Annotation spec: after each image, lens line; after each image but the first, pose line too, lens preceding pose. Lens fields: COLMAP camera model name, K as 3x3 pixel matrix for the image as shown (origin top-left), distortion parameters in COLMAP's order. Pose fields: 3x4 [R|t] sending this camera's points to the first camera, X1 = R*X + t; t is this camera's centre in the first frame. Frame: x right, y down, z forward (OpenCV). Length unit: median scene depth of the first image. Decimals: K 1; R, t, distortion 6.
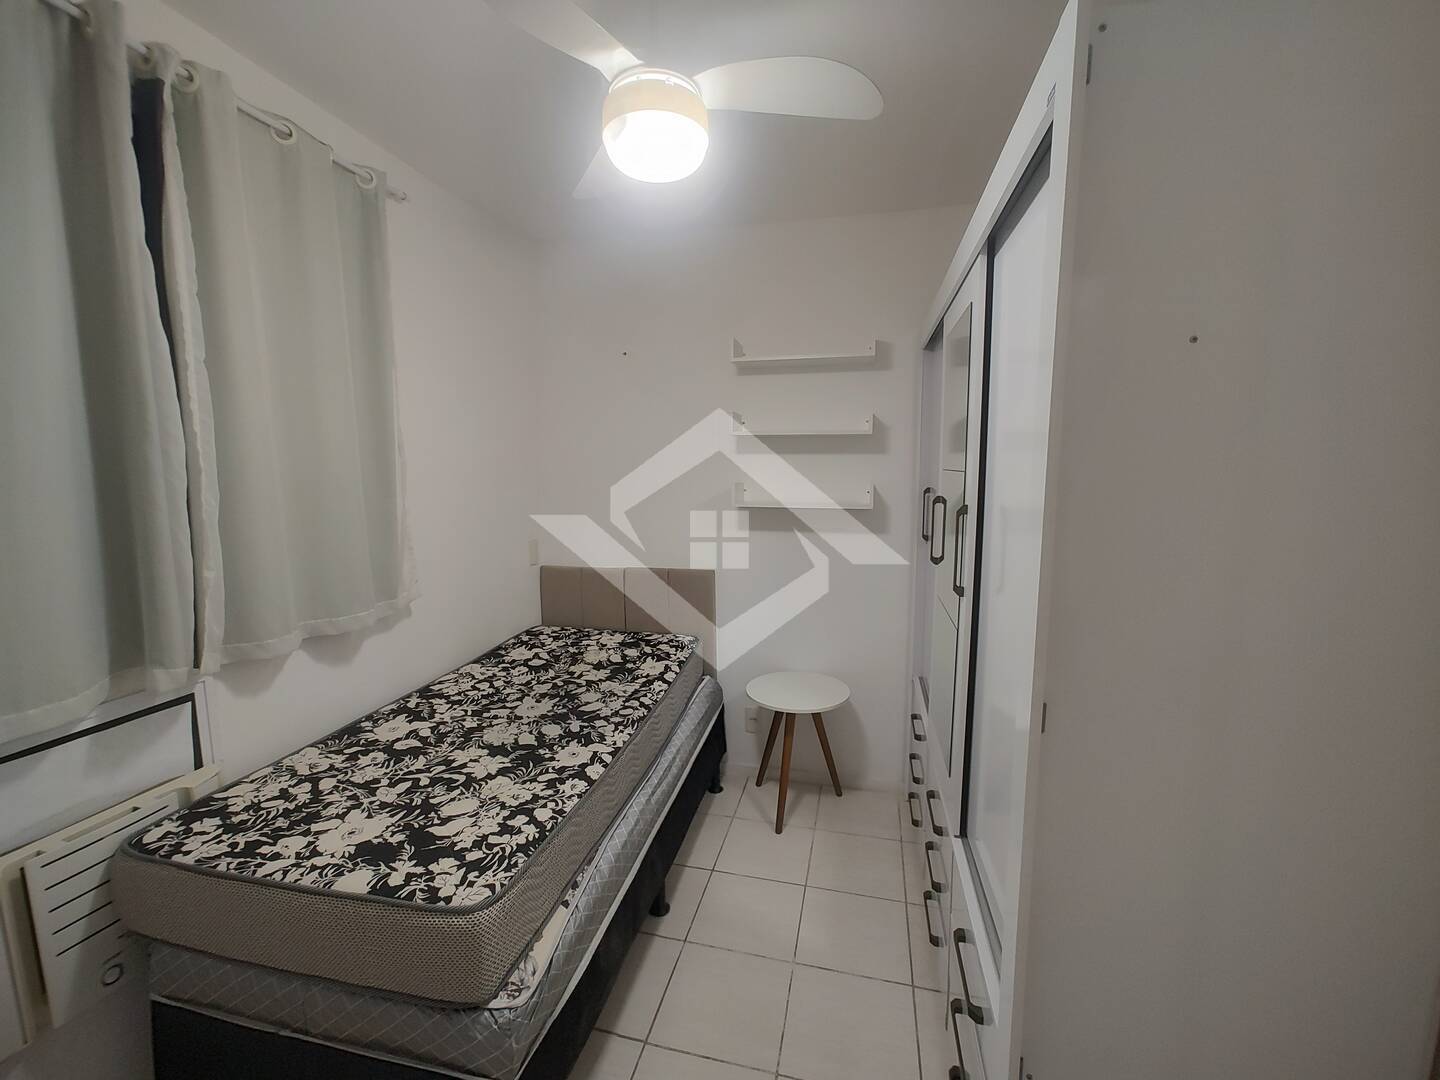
lens RADIAL K [[587.0, 0, 721.4], [0, 587.0, 551.2], [0, 0, 1]] dist [0.025141, -0.013566]
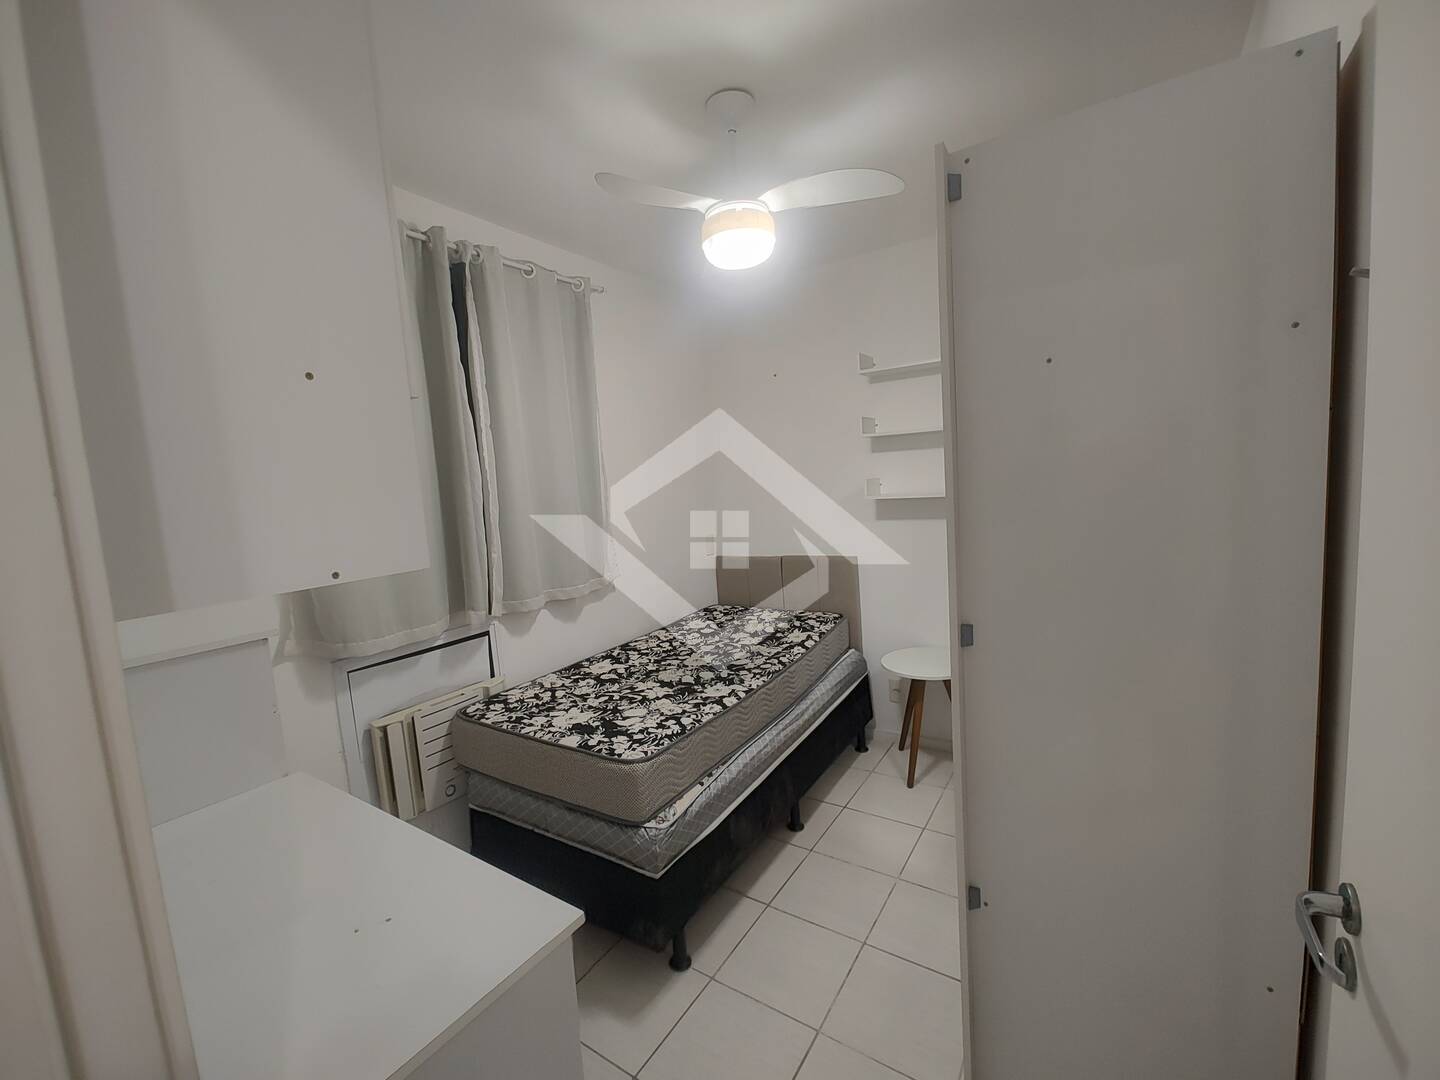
lens RADIAL K [[604.0, 0, 721.8], [0, 604.0, 544.9], [0, 0, 1]] dist [-0.001663, 0.005001]
pose [[0.935809, -0.030421, -0.351191, 0.279342], [0.027161, 0.999530, -0.014208, 0.043051], [0.351459, 0.003757, 0.936196, -0.307427]]
